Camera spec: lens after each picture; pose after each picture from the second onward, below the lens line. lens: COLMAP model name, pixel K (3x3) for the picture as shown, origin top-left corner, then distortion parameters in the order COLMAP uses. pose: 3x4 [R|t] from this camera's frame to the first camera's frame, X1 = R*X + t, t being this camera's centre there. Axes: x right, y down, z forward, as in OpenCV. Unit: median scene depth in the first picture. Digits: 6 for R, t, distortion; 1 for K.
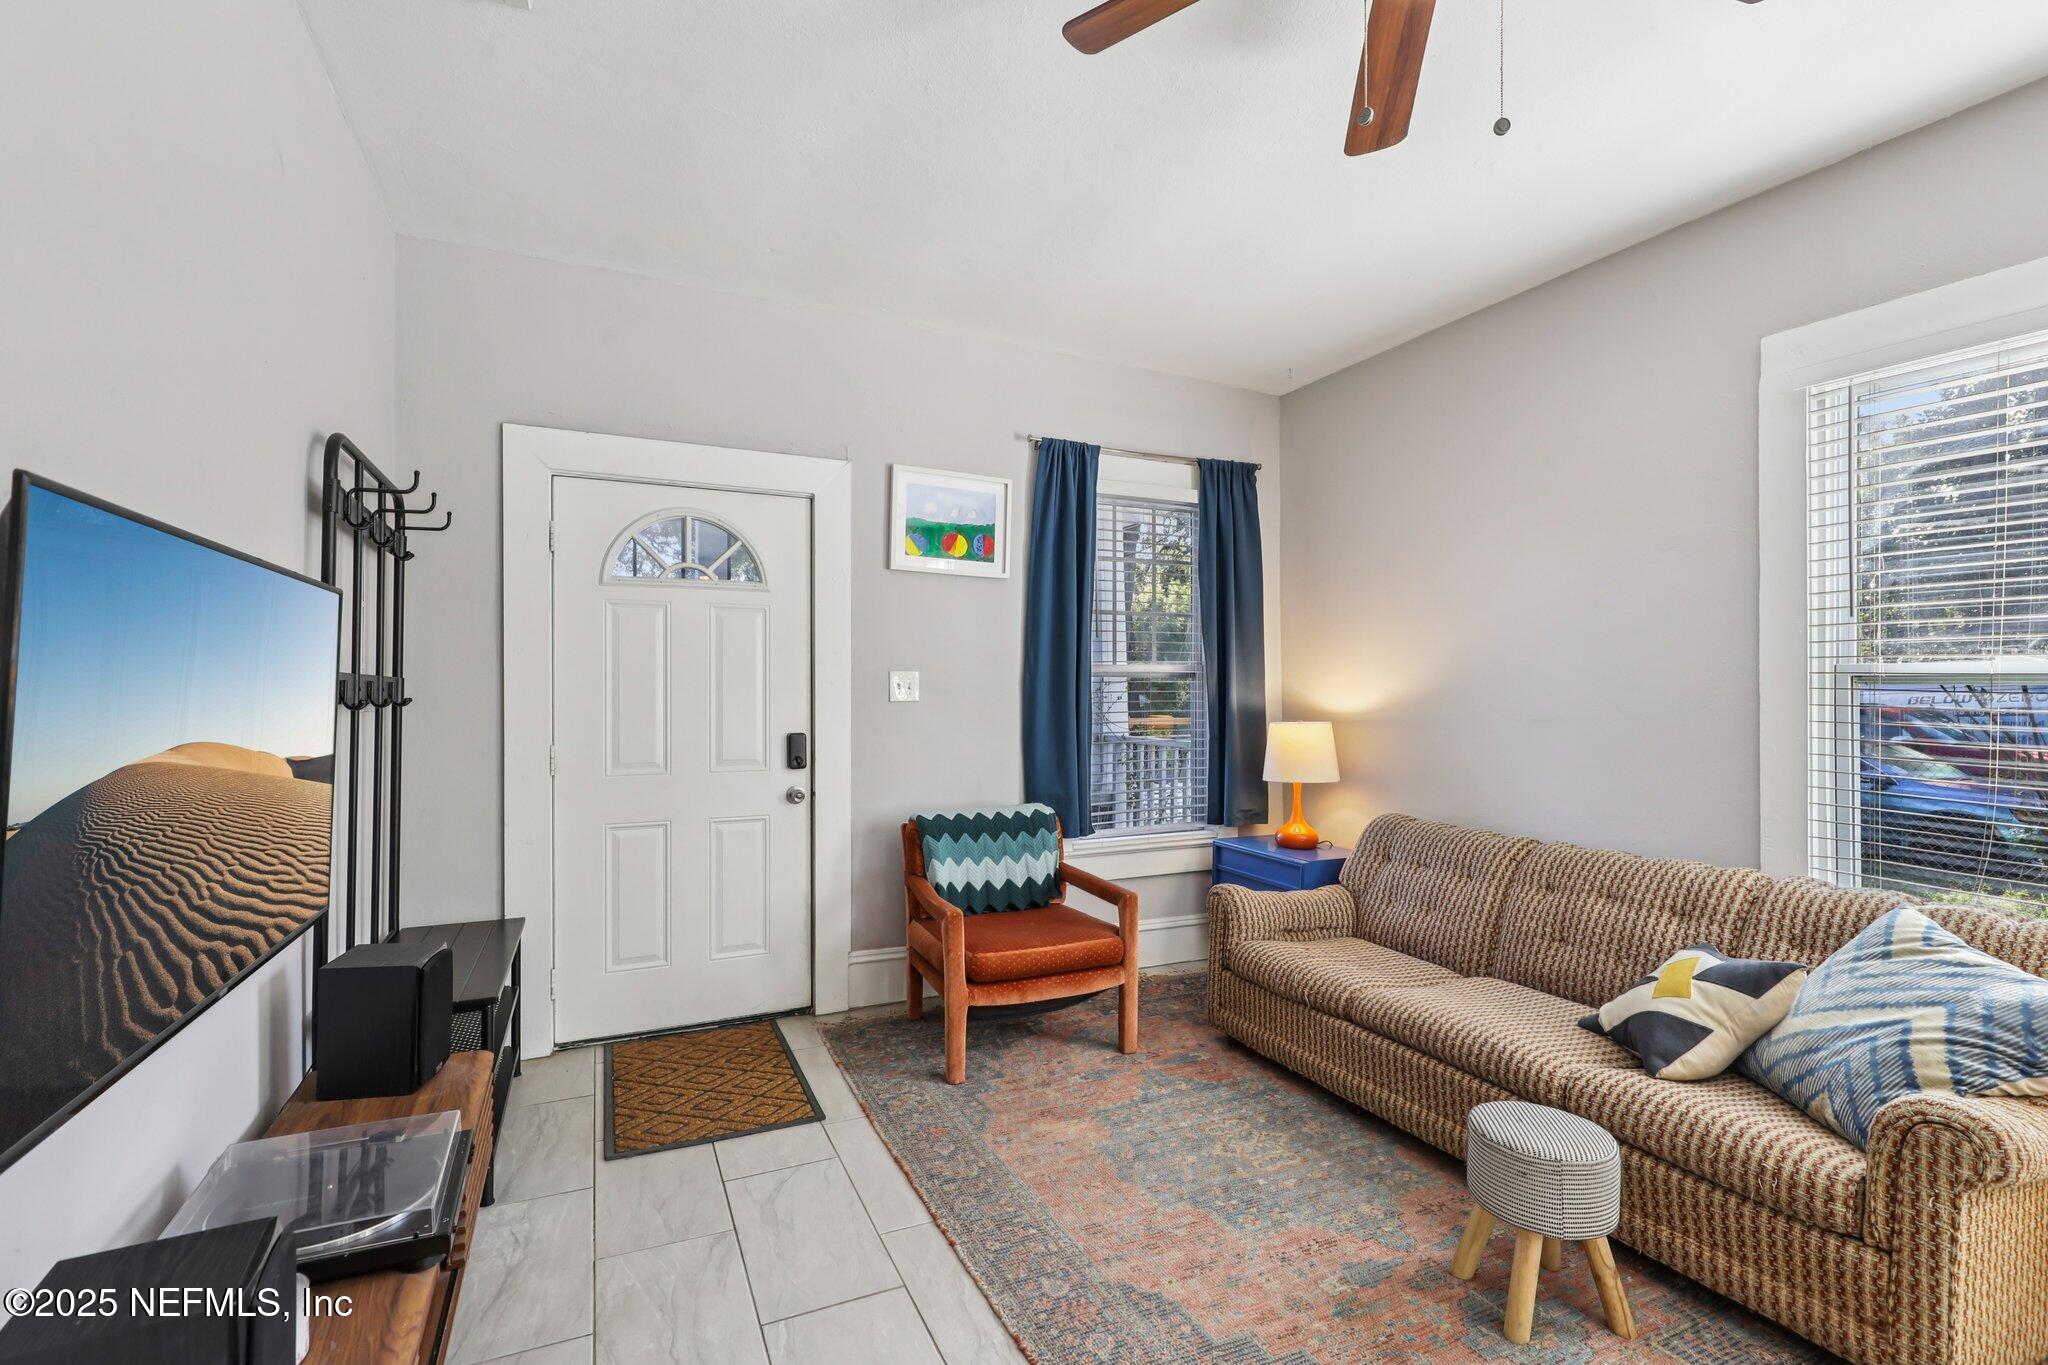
lens RADIAL K [[930.5, 0, 1028.4], [0, 930.5, 678.2], [0, 0, 1]] dist [-0.001532, -0.000342]
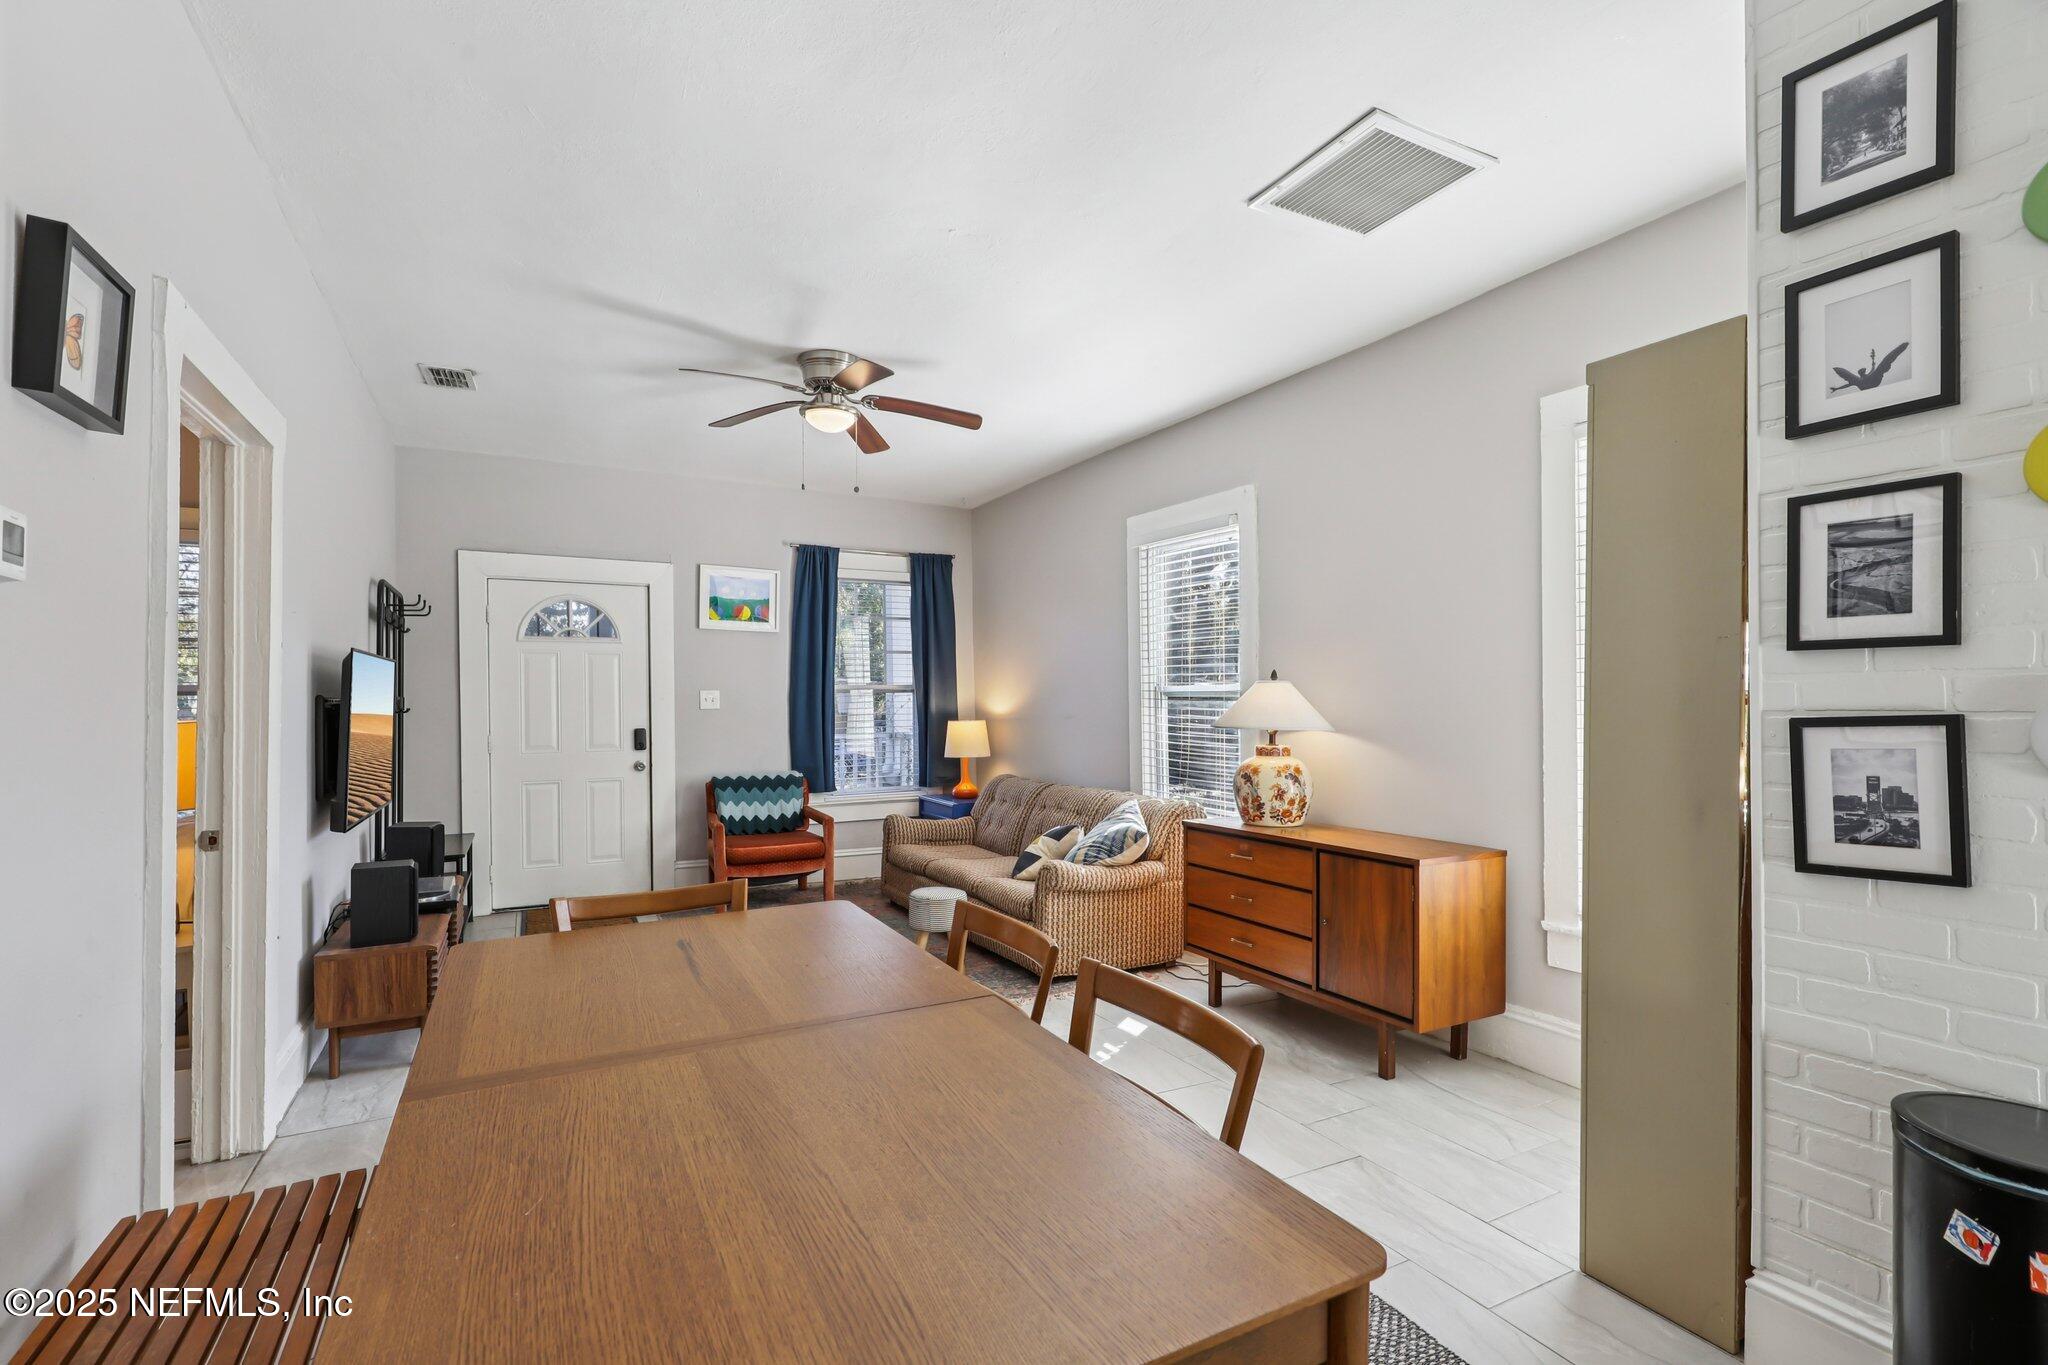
lens RADIAL K [[930.5, 0, 1017.7], [0, 930.5, 691.8], [0, 0, 1]] dist [-0.001532, -0.000342]
pose [[0.998672, -0.006225, 0.051133, 0.336422], [0.005973, 0.999969, 0.005090, -0.010846], [-0.051163, -0.004778, 0.998679, -0.685714]]
